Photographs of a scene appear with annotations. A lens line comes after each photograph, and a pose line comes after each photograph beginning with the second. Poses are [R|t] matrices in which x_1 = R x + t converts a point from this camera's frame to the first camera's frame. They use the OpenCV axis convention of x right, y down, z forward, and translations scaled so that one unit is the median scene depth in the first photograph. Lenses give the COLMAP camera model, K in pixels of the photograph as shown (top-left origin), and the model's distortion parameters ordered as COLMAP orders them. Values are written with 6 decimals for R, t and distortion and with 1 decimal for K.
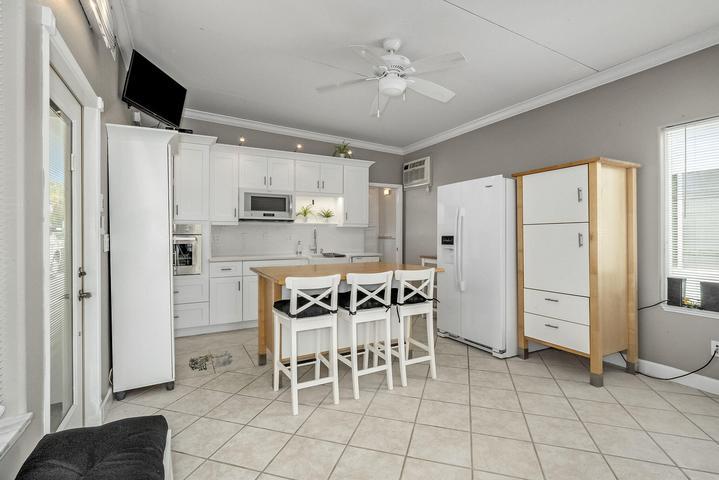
lens RADIAL K [[338.5, 0, 359.6], [0, 338.5, 234.6], [0, 0, 1]] dist [0.005047, 0.000252]
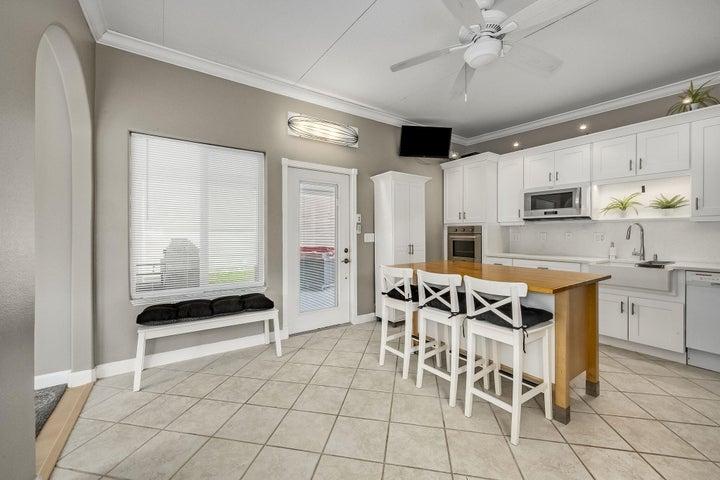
lens RADIAL K [[287.1, 0, 360.5], [0, 287.1, 238.3], [0, 0, 1]] dist [-0.002455, -0.000461]
pose [[0.123939, 0.016913, -0.992146, 0.470667], [-0.002251, 0.999857, 0.016763, 0.000013], [0.992287, 0.000156, 0.123959, 0.384625]]
